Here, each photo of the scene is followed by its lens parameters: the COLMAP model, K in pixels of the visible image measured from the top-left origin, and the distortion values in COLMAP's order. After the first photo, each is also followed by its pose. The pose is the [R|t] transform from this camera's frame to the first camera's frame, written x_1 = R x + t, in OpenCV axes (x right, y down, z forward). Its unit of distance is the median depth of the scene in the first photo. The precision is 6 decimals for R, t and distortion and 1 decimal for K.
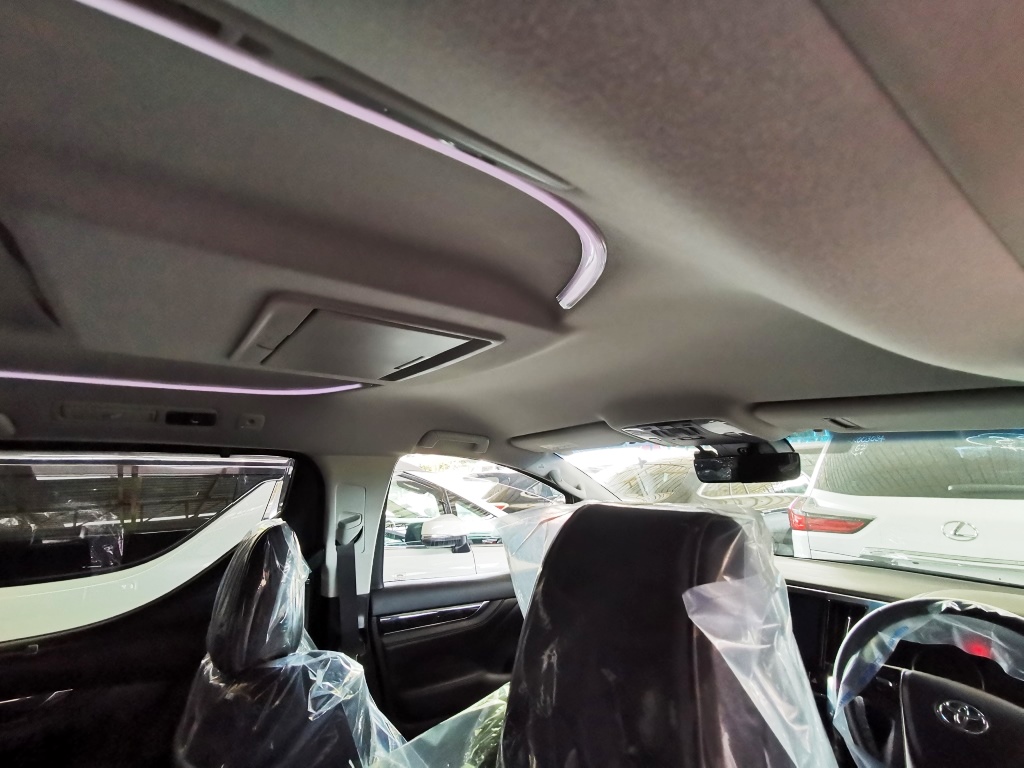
lens RADIAL K [[488.0, 0, 512.0], [0, 488.0, 384.0], [0, 0, 1]] dist [-0.001201, -0.000689]
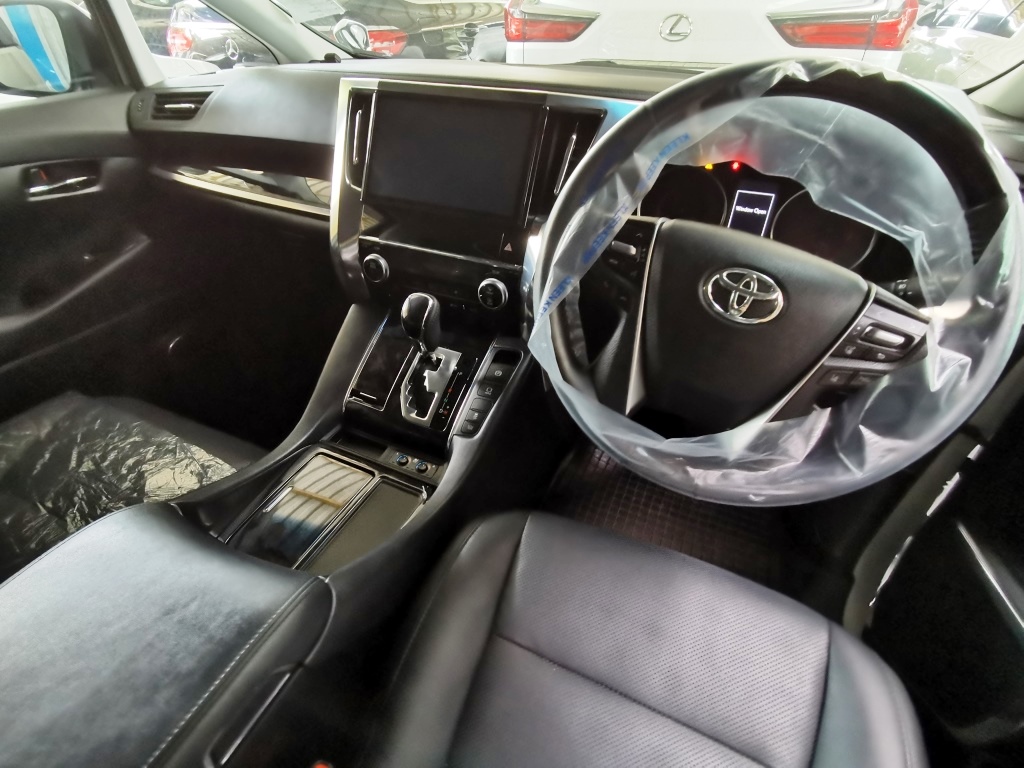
lens RADIAL K [[488.0, 0, 512.0], [0, 488.0, 384.0], [0, 0, 1]] dist [-0.001201, -0.000689]
pose [[0.873377, -0.296633, 0.386293, 0.418583], [-0.099343, 0.667963, 0.737534, 0.337585], [-0.476806, -0.682521, 0.553914, 0.671460]]
